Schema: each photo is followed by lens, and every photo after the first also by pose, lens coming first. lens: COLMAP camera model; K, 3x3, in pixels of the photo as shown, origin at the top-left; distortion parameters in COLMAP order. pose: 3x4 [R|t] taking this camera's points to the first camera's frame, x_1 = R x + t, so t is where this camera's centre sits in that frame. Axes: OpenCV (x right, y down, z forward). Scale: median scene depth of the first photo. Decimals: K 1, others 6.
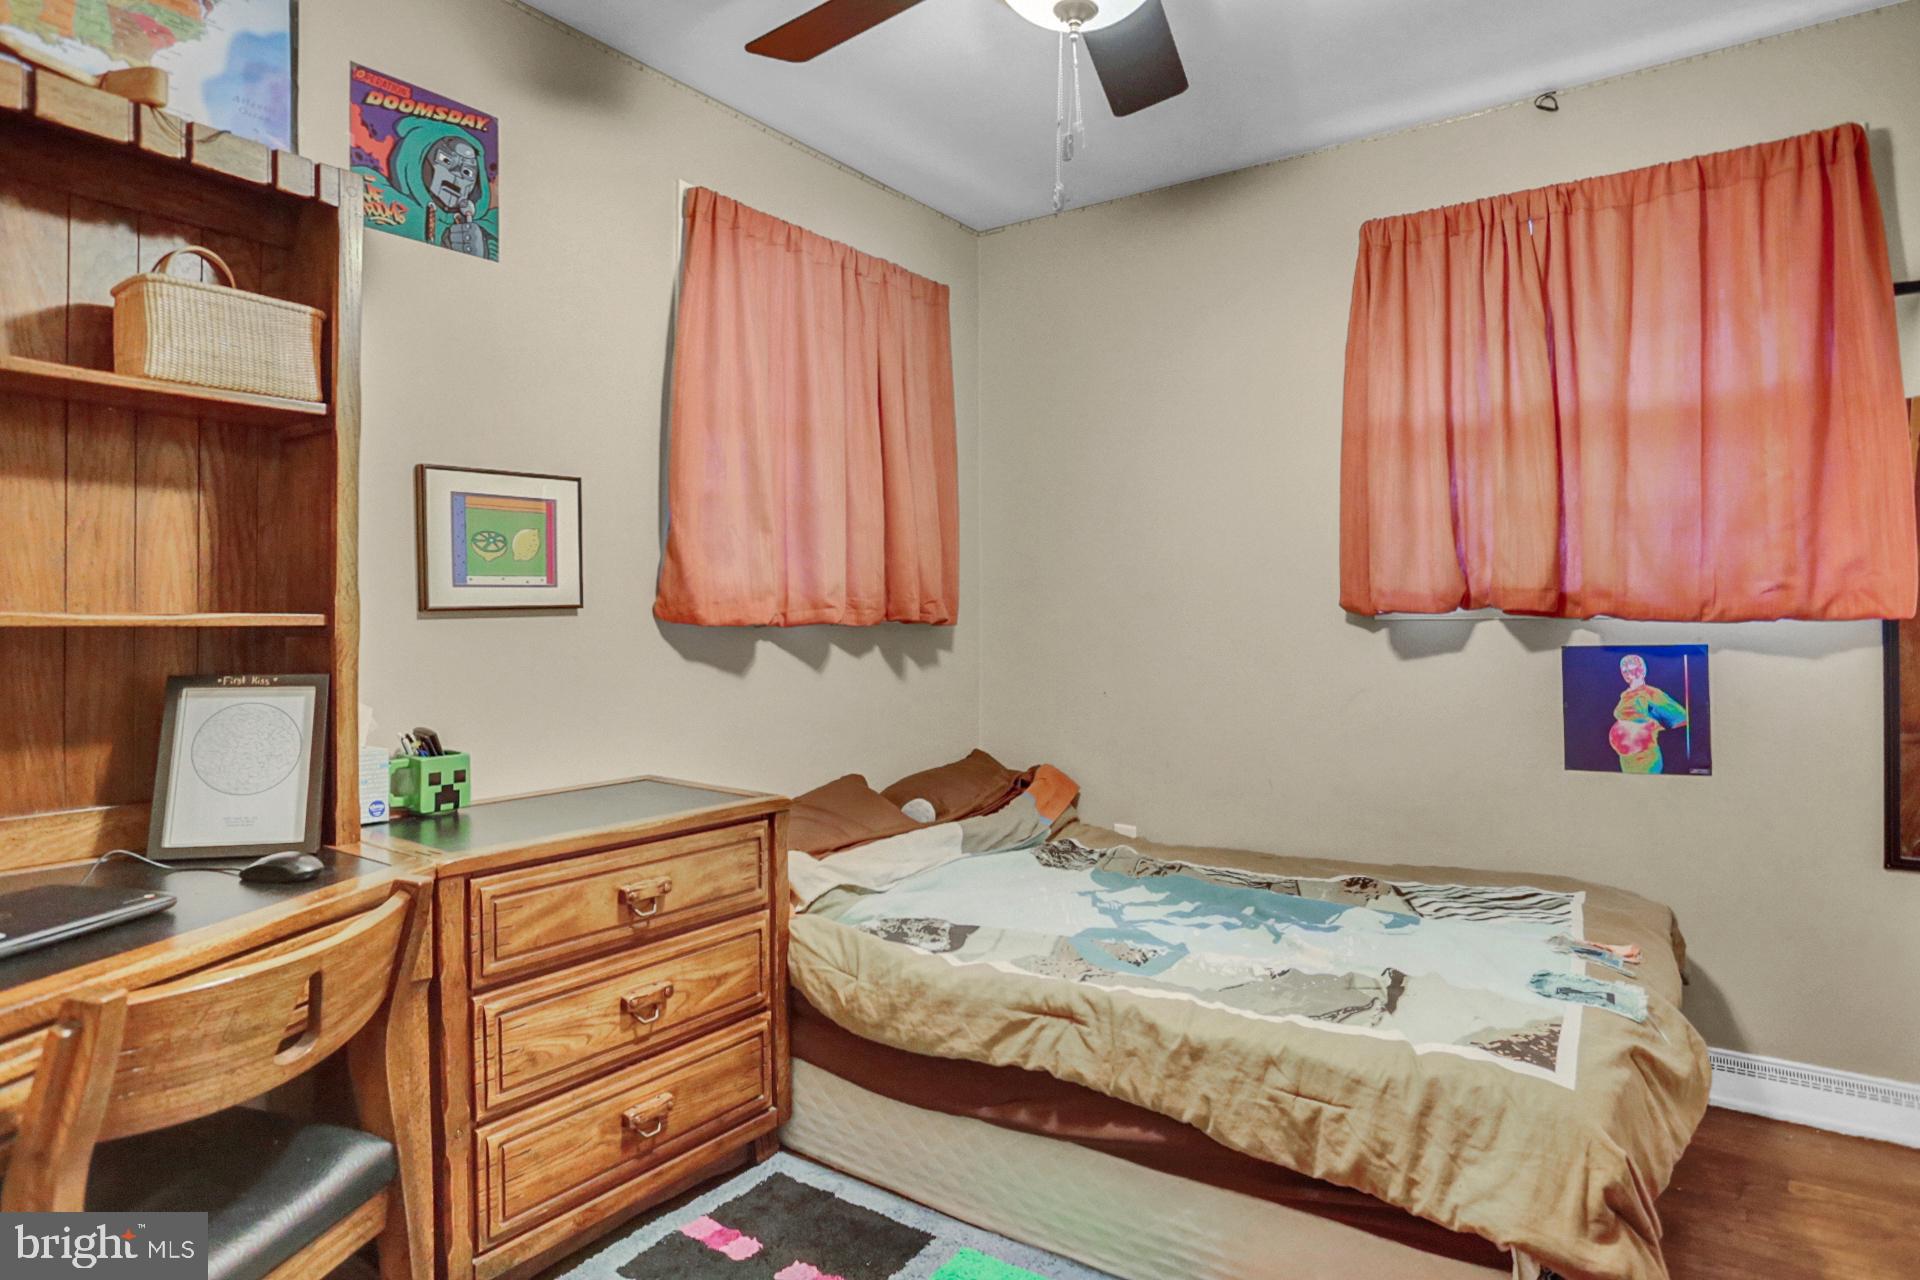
lens RADIAL K [[1101.9, 0, 981.5], [0, 1101.9, 623.2], [0, 0, 1]] dist [-0.070779, 0.041837]
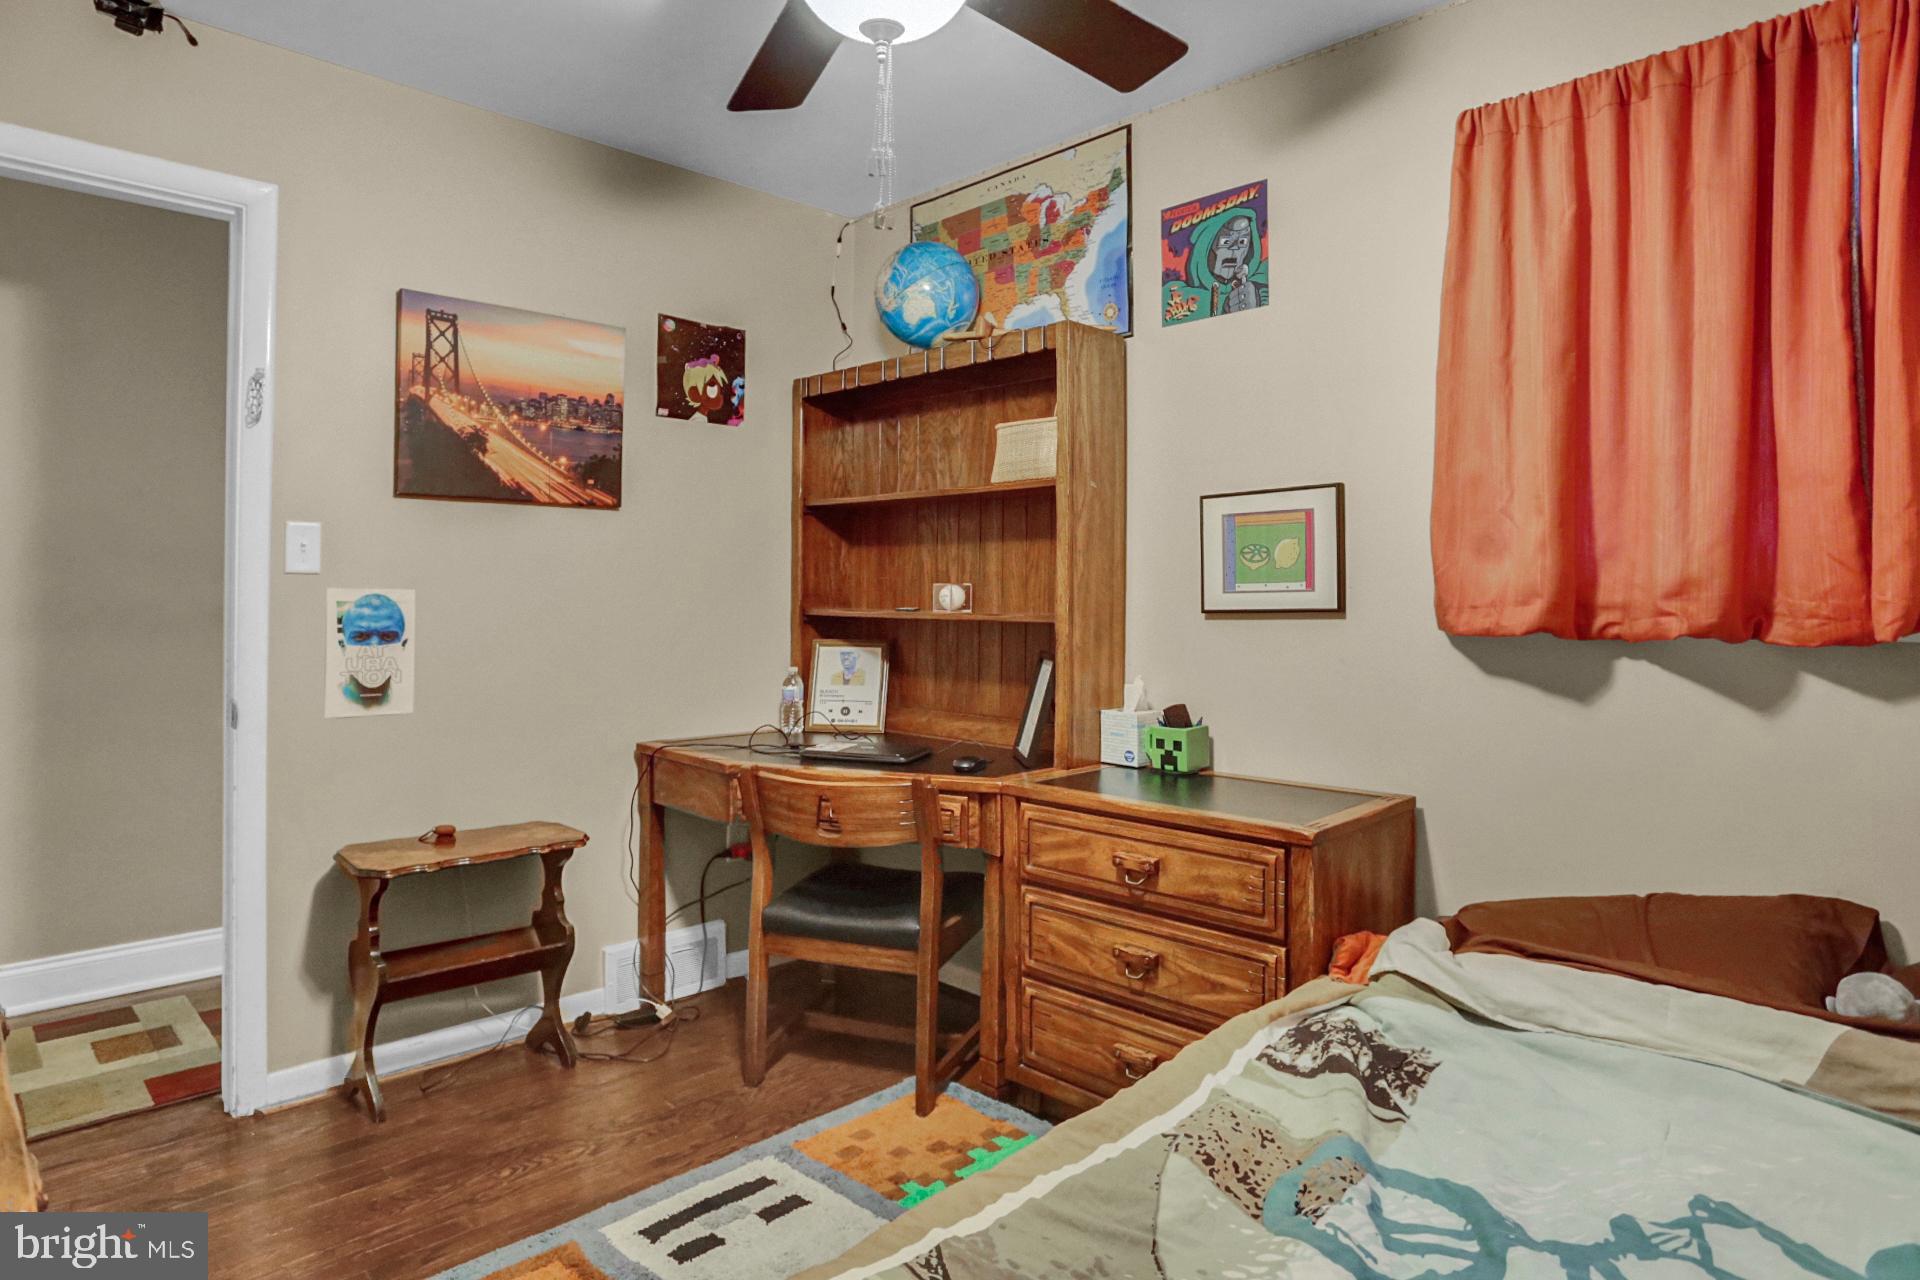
lens RADIAL K [[1092.1, 0, 949.0], [0, 1092.1, 610.4], [0, 0, 1]] dist [-0.075090, 0.043180]
pose [[-0.190569, 0.011589, -0.981605, 0.762673], [-0.008845, 0.999869, 0.013521, -0.028438], [0.981634, 0.011259, -0.190441, 0.933294]]
